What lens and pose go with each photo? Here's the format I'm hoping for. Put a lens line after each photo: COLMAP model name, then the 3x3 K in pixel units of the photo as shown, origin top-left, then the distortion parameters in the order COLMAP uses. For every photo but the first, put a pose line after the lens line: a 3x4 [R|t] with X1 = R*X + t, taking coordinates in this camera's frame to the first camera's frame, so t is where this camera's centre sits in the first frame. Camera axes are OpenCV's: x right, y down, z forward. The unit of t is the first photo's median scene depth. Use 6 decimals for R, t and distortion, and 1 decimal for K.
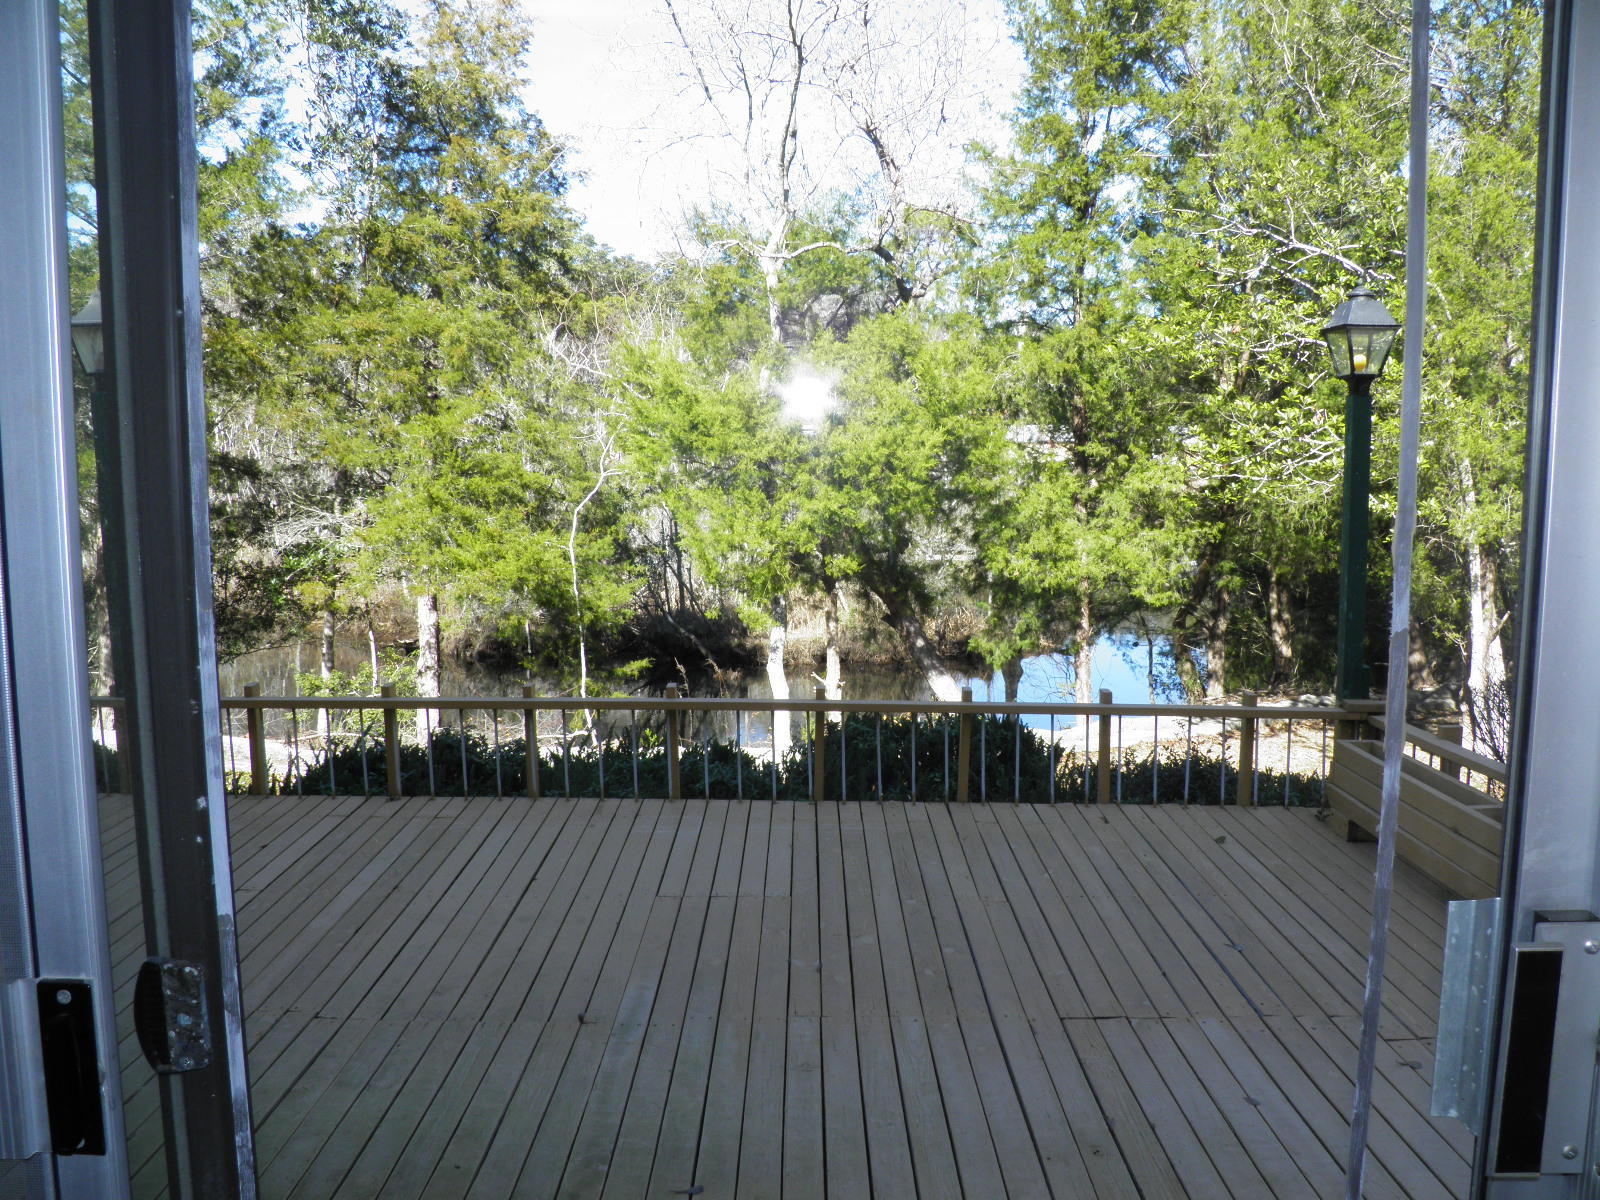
lens RADIAL K [[1344.9, 0, 803.7], [0, 1344.9, 643.2], [0, 0, 1]] dist [-0.102408, 0.011857]
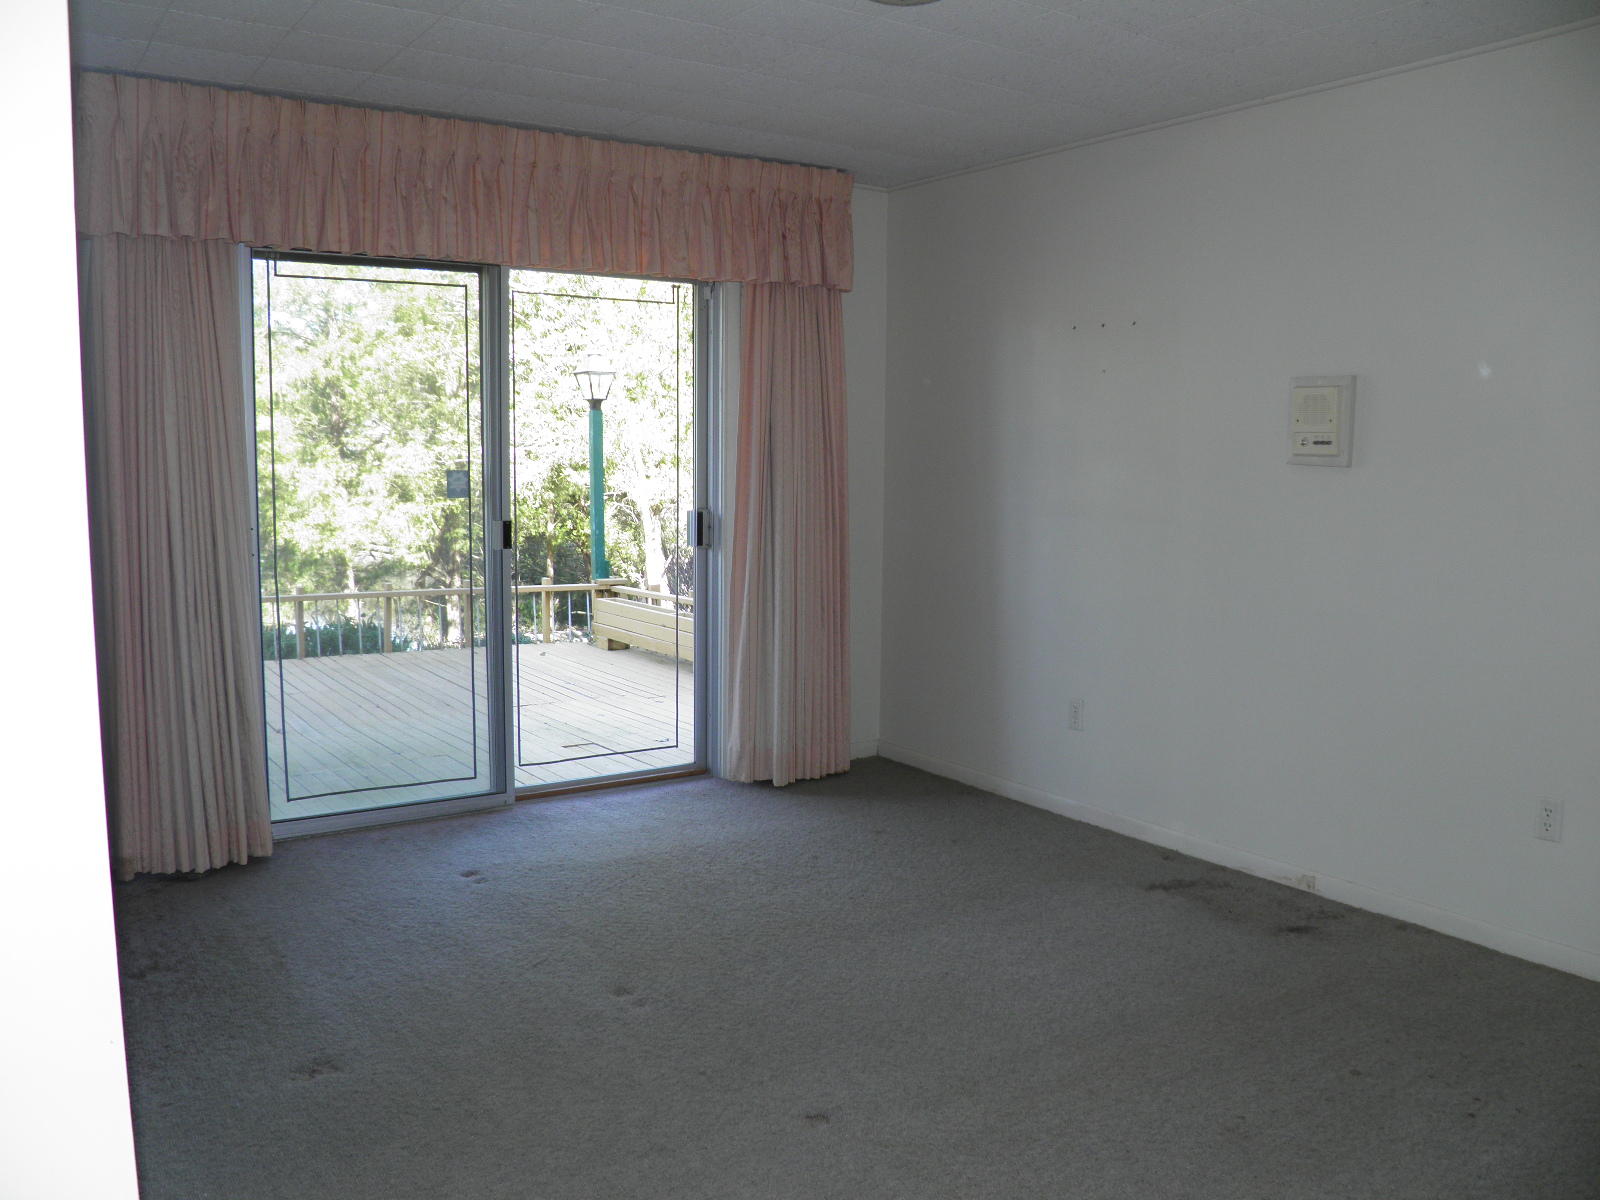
lens RADIAL K [[1344.9, 0, 803.7], [0, 1344.9, 643.2], [0, 0, 1]] dist [-0.102408, 0.011857]
pose [[0.823581, -0.072224, 0.562581, -0.143903], [0.067707, 0.997286, 0.028914, 0.034231], [-0.563143, 0.014277, 0.826236, -0.240190]]
